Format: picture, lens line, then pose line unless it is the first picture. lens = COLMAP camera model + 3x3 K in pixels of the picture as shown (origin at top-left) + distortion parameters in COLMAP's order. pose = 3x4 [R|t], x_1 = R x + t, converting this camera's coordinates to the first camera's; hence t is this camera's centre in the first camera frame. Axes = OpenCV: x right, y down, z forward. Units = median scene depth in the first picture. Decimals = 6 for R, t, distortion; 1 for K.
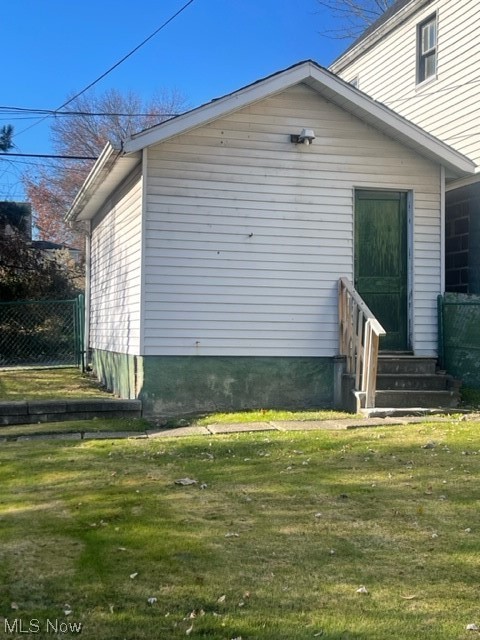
lens RADIAL K [[877.5, 0, 240.2], [0, 877.5, 320.6], [0, 0, 1]] dist [0.025103, 0.000000]
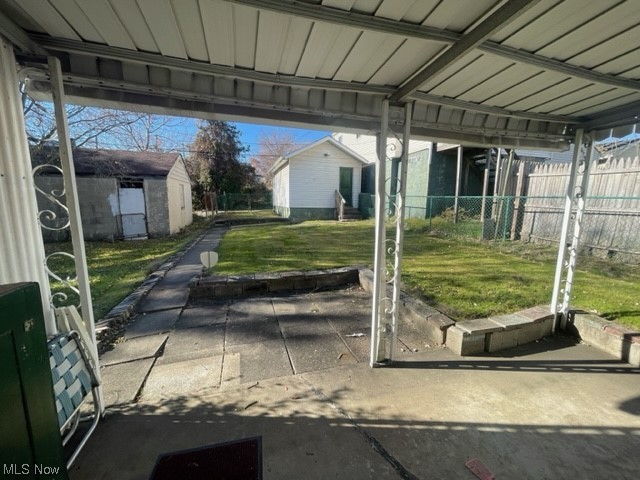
lens RADIAL K [[258.1, 0, 316.4], [0, 258.1, 238.0], [0, 0, 1]] dist [0.000164, 0.000001]
pose [[0.999872, -0.000513, 0.016015, -0.000181], [-0.001992, 0.987756, 0.155997, -0.009917], [-0.015899, -0.156009, 0.987628, -0.268148]]
